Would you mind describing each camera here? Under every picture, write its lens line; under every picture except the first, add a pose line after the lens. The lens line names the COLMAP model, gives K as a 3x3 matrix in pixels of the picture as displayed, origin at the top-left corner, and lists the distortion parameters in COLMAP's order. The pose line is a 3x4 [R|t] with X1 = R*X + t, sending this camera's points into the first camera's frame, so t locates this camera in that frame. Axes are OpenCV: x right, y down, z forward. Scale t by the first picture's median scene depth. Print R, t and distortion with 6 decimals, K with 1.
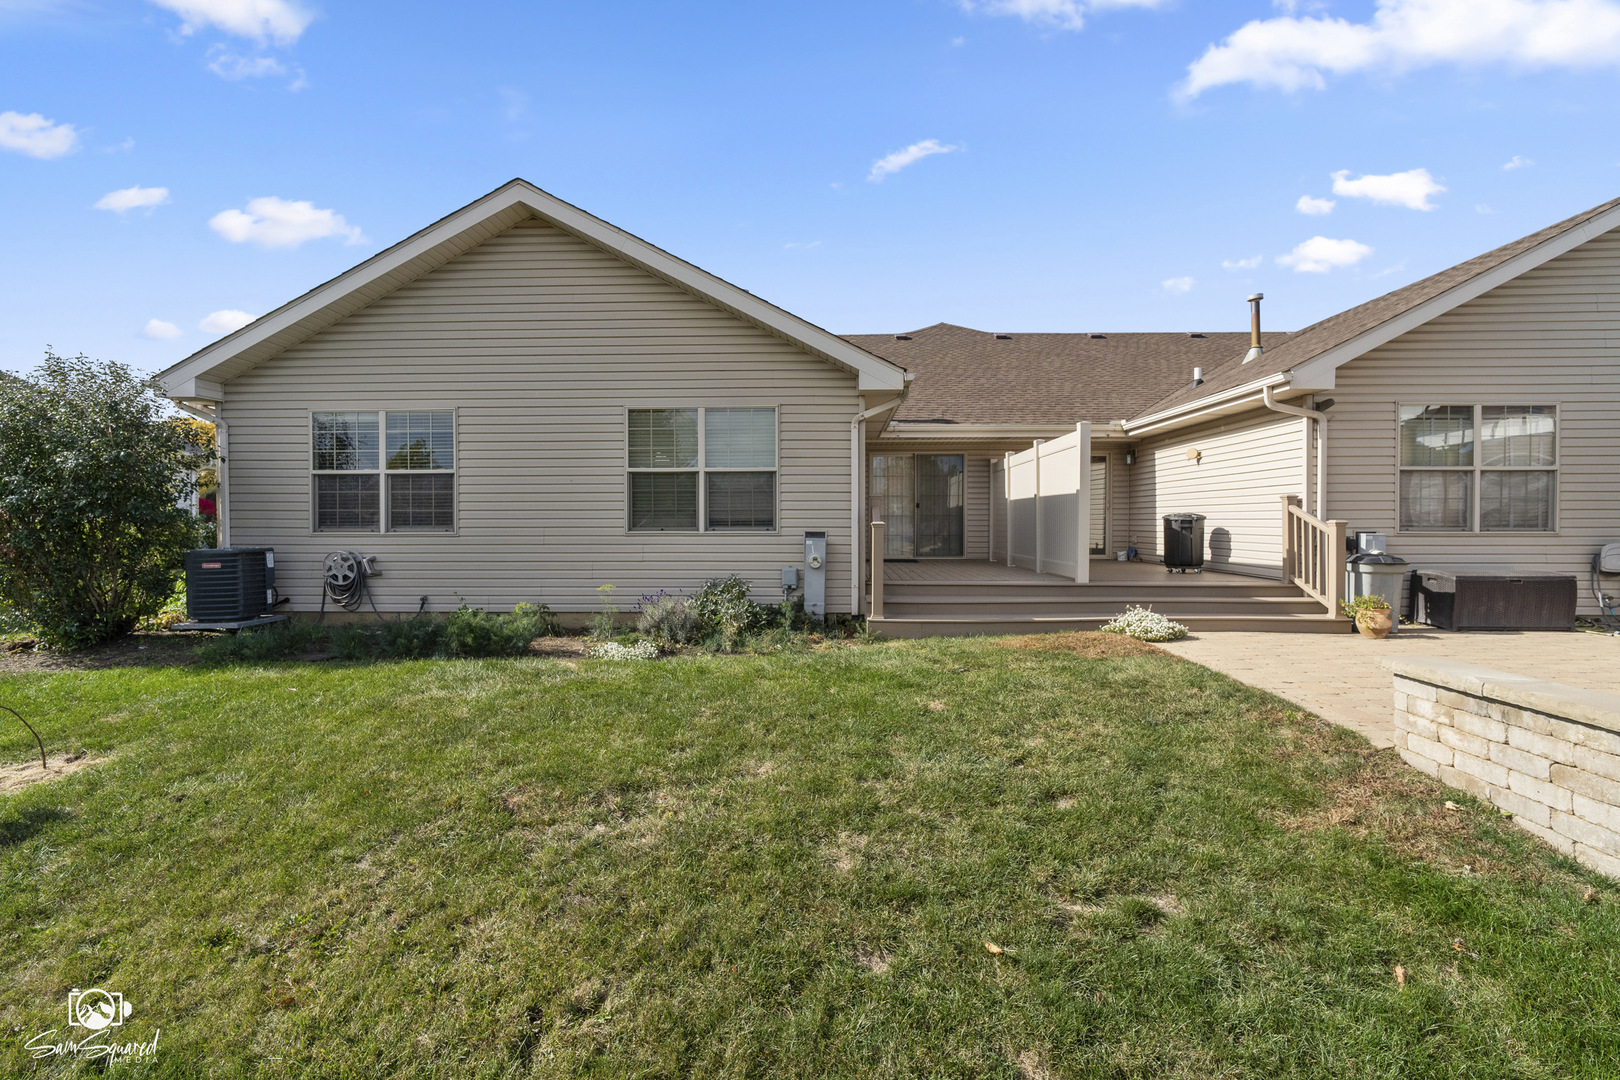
lens RADIAL K [[783.0, 0, 806.4], [0, 783.0, 508.3], [0, 0, 1]] dist [-0.017384, 0.011525]
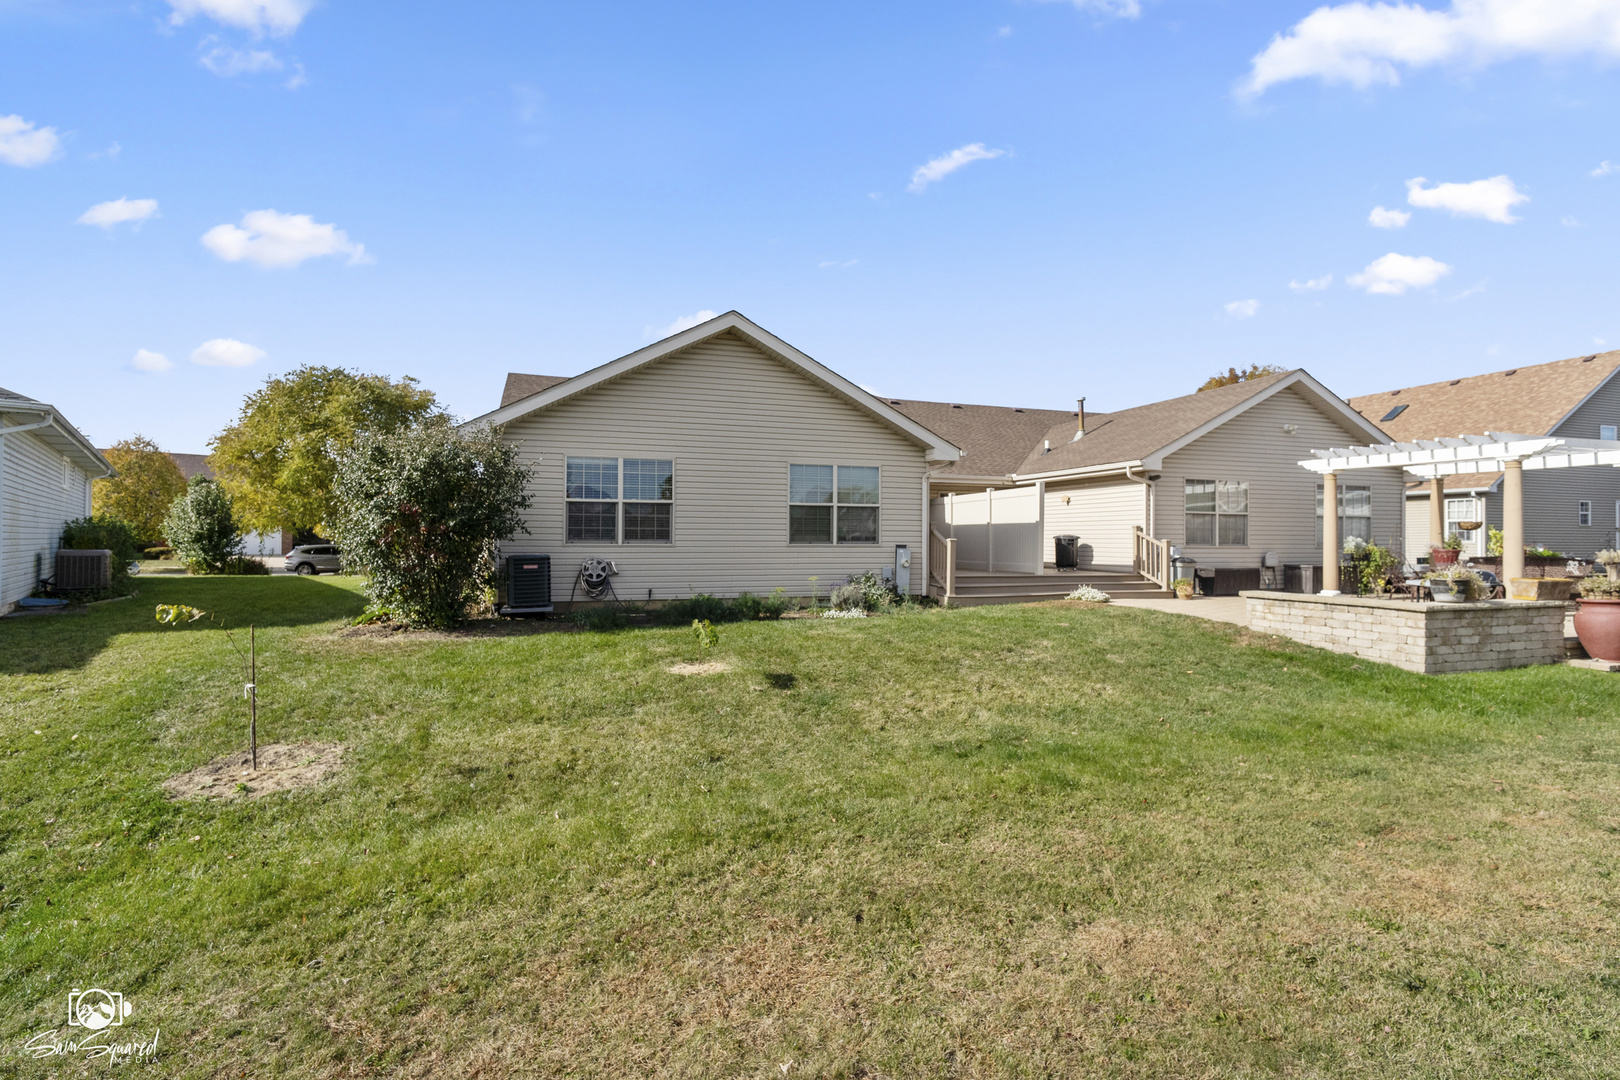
lens RADIAL K [[788.0, 0, 811.7], [0, 788.0, 501.2], [0, 0, 1]] dist [-0.016333, 0.000167]
pose [[0.939566, 0.023135, 0.341586, -0.714402], [-0.012340, 0.999354, -0.033744, -0.002506], [-0.342146, 0.027489, 0.939245, -0.462848]]
